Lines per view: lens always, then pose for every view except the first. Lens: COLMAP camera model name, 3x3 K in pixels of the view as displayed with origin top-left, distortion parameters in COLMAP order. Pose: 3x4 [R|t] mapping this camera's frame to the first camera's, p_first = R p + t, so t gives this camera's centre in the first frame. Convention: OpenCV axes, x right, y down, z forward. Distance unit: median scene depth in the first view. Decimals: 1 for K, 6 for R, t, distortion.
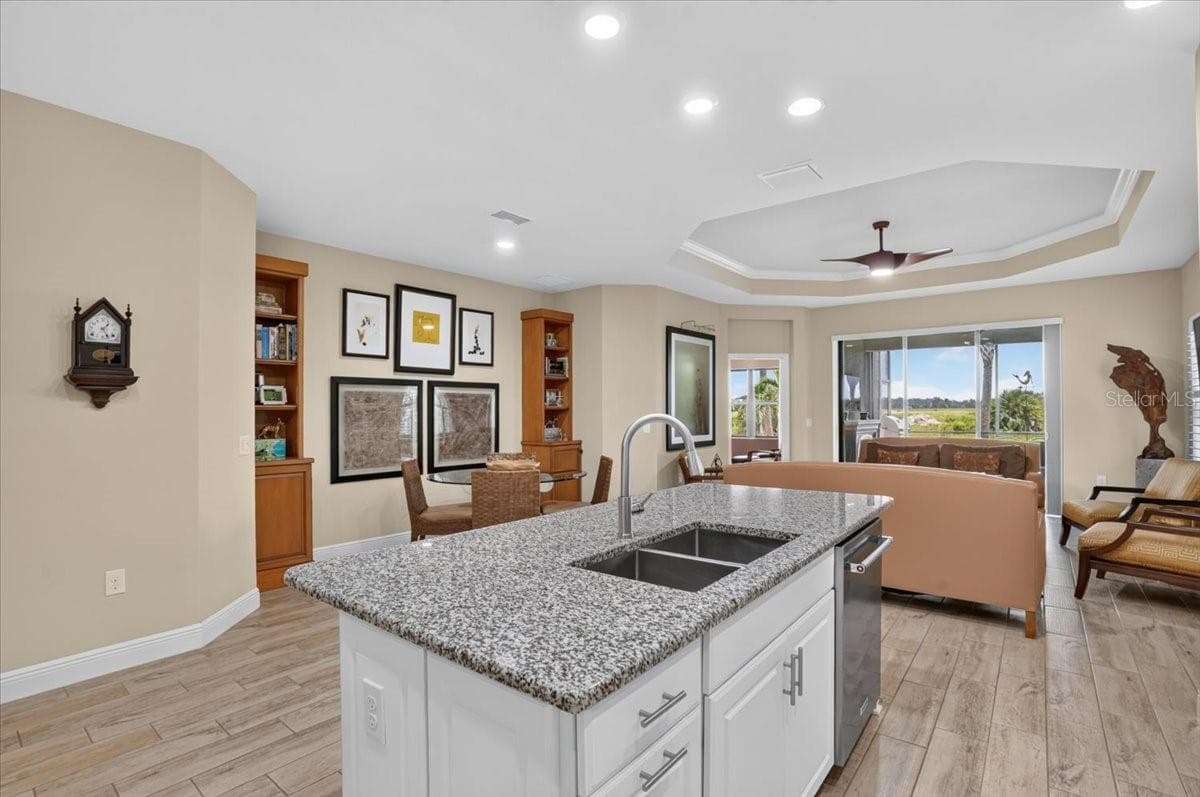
lens RADIAL K [[563.6, 0, 596.2], [0, 563.6, 405.1], [0, 0, 1]] dist [-0.070836, 0.030788]
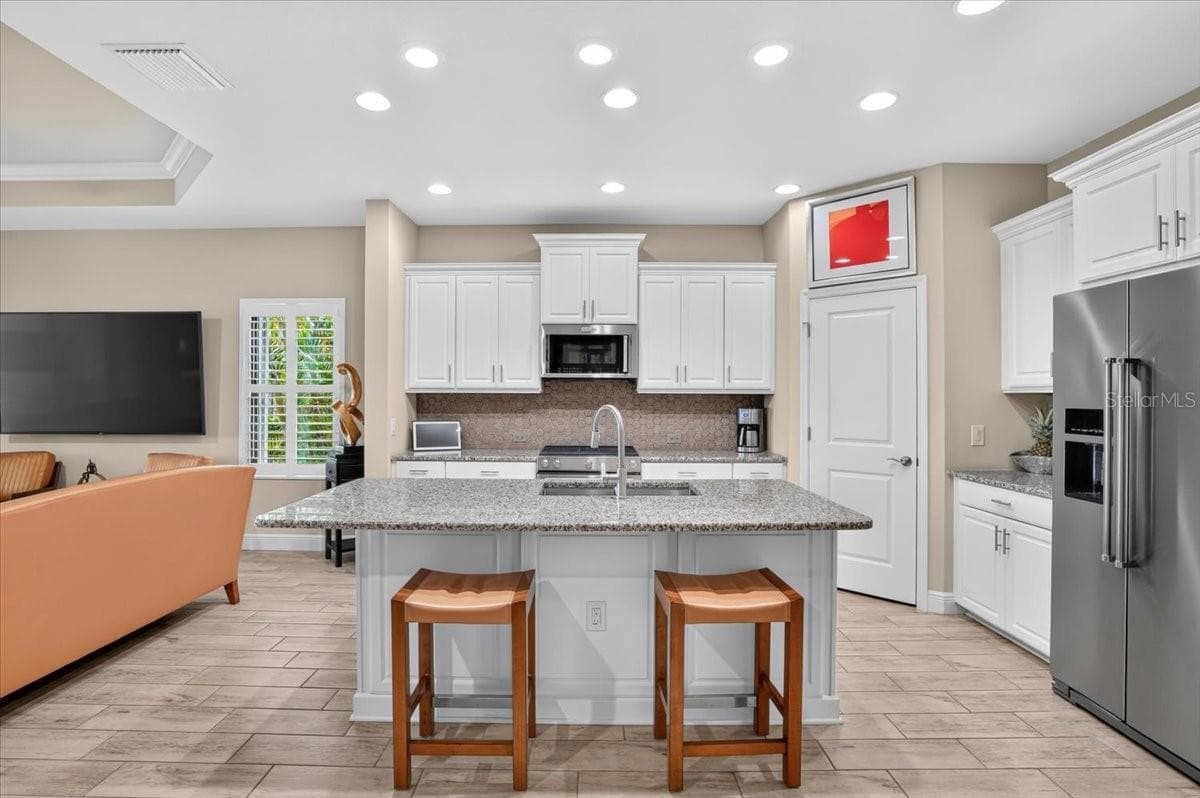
lens RADIAL K [[582.3, 0, 587.9], [0, 582.3, 391.0], [0, 0, 1]] dist [-0.043053, 0.000272]
pose [[-0.622358, 0.010399, 0.782664, -0.328578], [-0.004365, 0.999850, -0.016756, 0.001290], [-0.782721, -0.013844, -0.622219, 0.646871]]
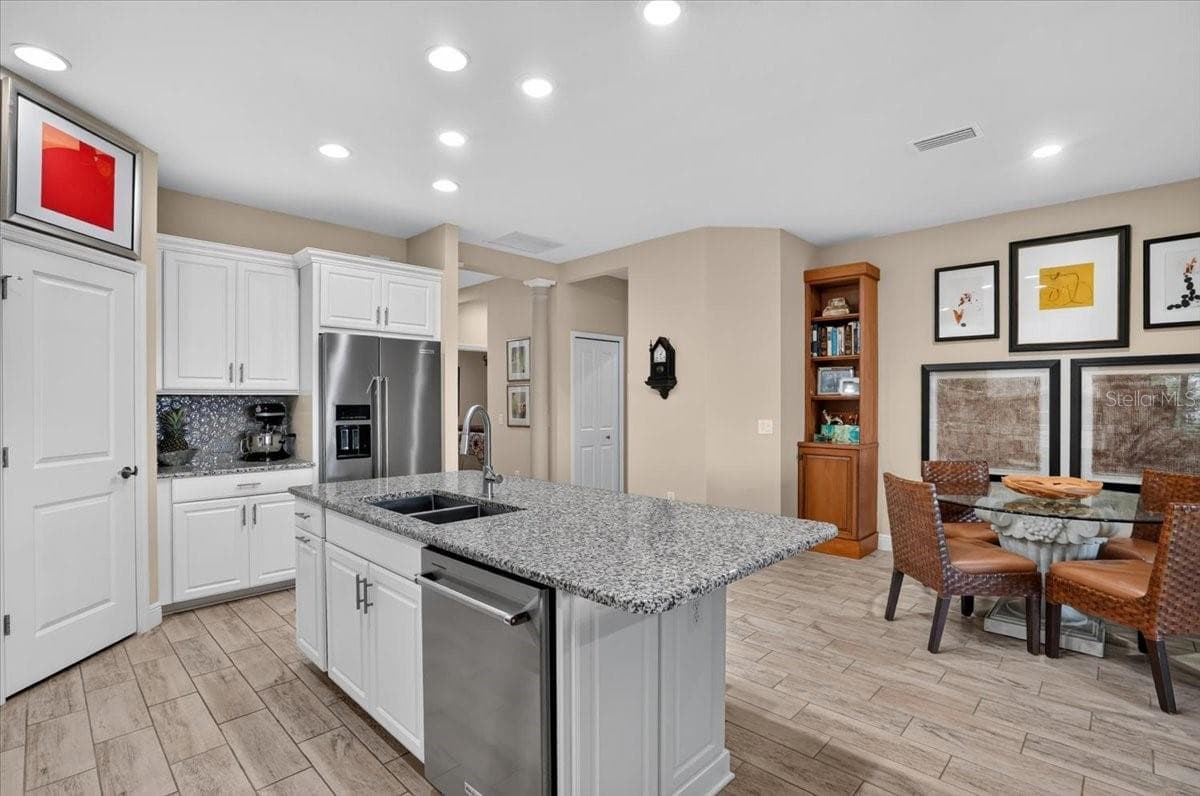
lens RADIAL K [[566.6, 0, 610.3], [0, 566.6, 404.0], [0, 0, 1]] dist [-0.049522, 0.018397]
pose [[-0.079083, 0.012078, -0.996795, 0.469744], [0.010151, 0.999885, 0.011310, -0.000124], [0.996816, -0.009224, -0.079196, 0.472262]]
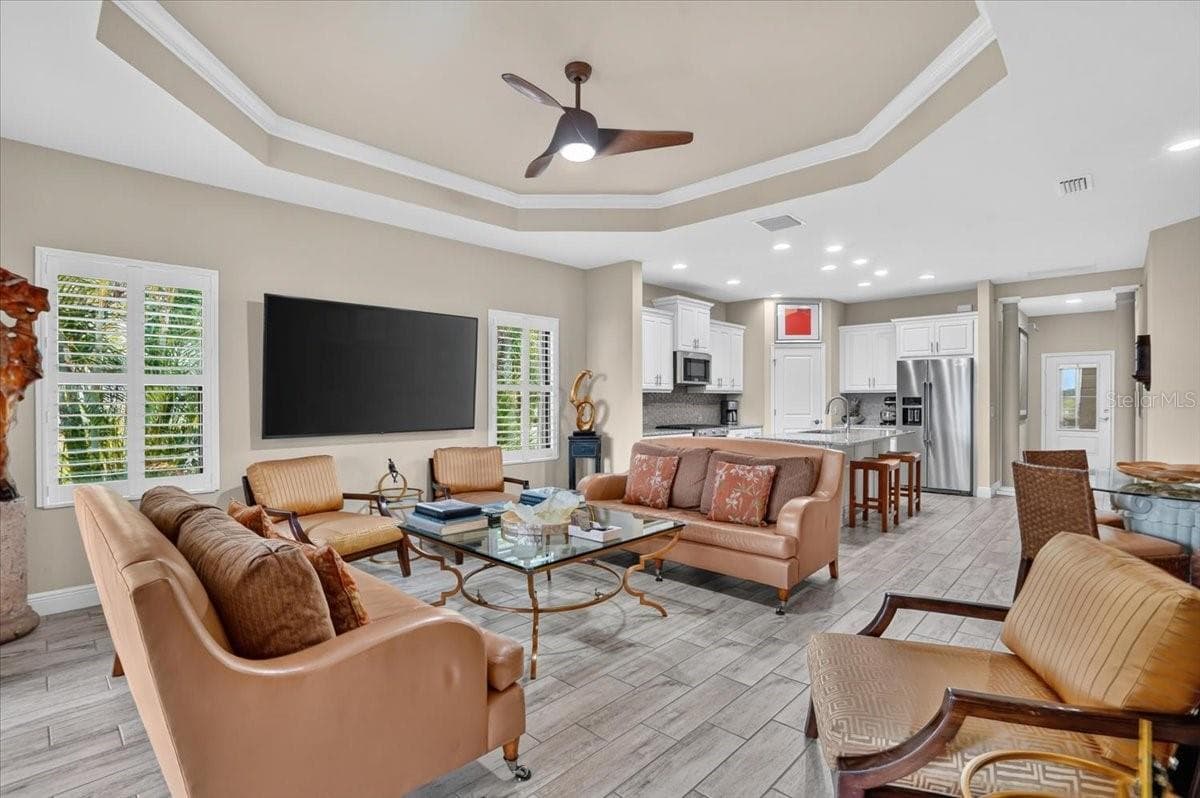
lens RADIAL K [[563.6, 0, 596.2], [0, 563.6, 405.6], [0, 0, 1]] dist [-0.070836, 0.030788]
pose [[-0.997158, 0.009026, 0.074792, 0.445539], [0.009281, 0.999952, 0.003052, 0.015413], [-0.074761, 0.003738, -0.997194, 1.500433]]
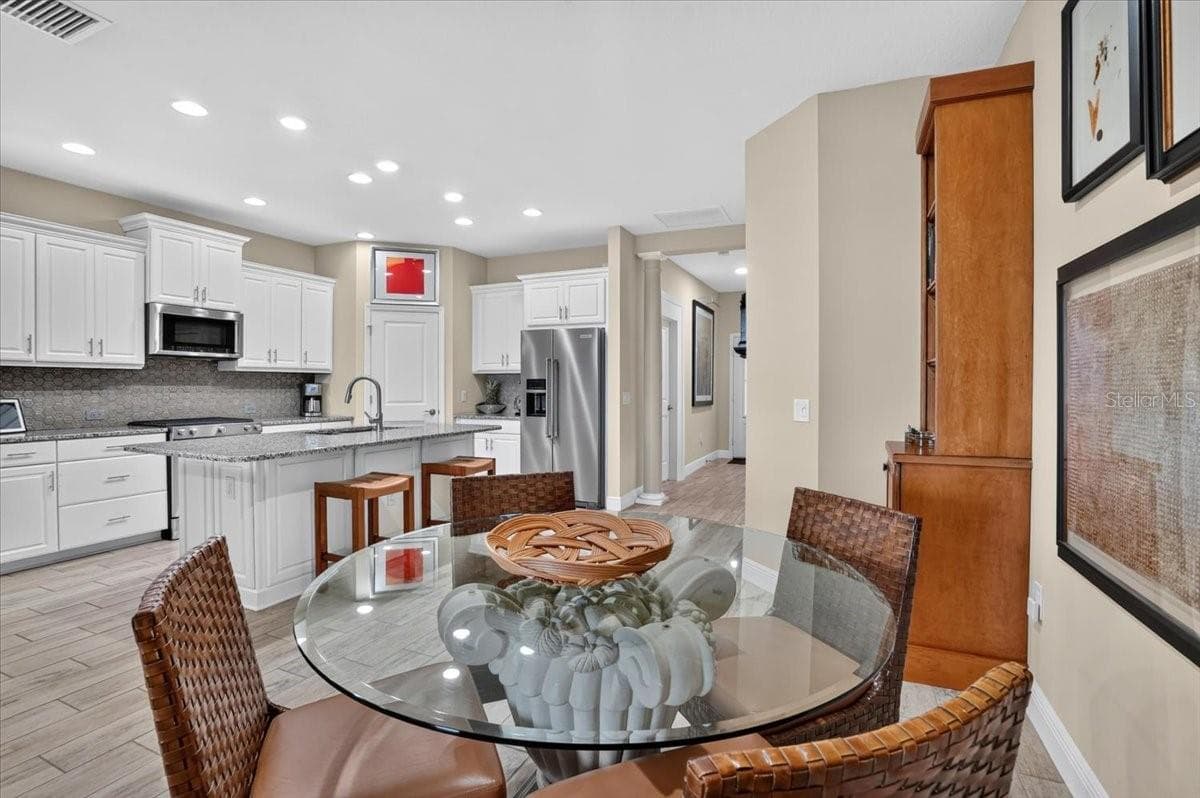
lens RADIAL K [[560.0, 0, 598.4], [0, 560.0, 388.5], [0, 0, 1]] dist [-0.058762, 0.020105]
pose [[-0.966372, 0.007416, -0.257043, -0.073383], [0.007058, 0.999972, 0.002314, 0.022439], [0.257053, 0.000422, -0.966397, 1.118702]]
